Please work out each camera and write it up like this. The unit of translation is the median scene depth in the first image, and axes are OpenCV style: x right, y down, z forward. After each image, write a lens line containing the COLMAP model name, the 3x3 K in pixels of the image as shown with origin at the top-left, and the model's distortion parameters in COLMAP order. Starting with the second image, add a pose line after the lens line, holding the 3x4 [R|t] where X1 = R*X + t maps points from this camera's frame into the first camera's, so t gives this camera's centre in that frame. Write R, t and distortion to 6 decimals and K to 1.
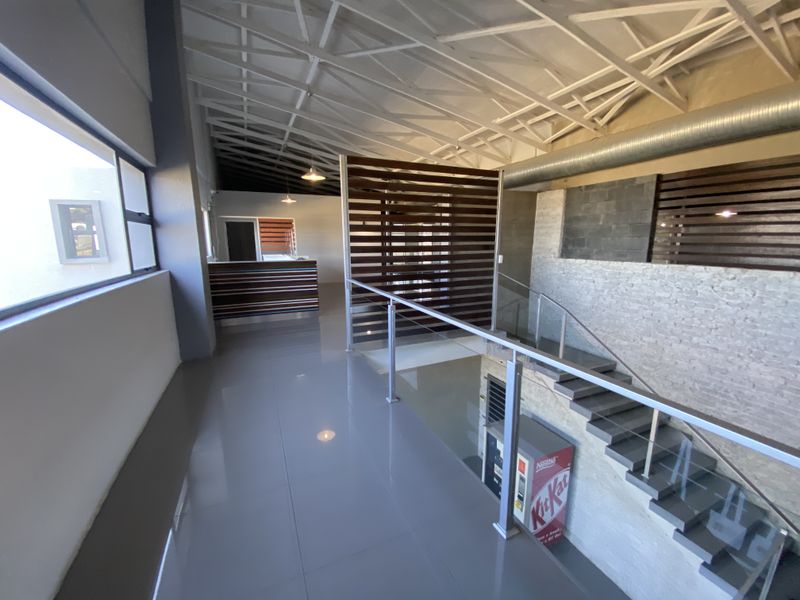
lens RADIAL K [[324.2, 0, 400.0], [0, 324.2, 300.0], [0, 0, 1]] dist [0.000907, -0.015593]
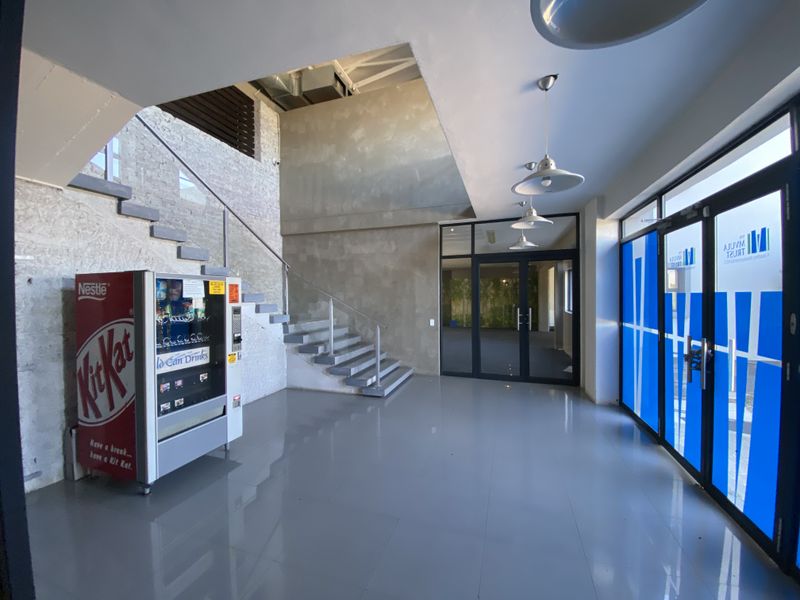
lens RADIAL K [[324.2, 0, 400.0], [0, 324.2, 300.0], [0, 0, 1]] dist [0.000907, -0.015593]
pose [[-0.732257, -0.003683, 0.681019, -0.396639], [0.132960, 0.979969, 0.148264, 0.499907], [-0.667923, 0.199116, -0.717099, 1.338592]]
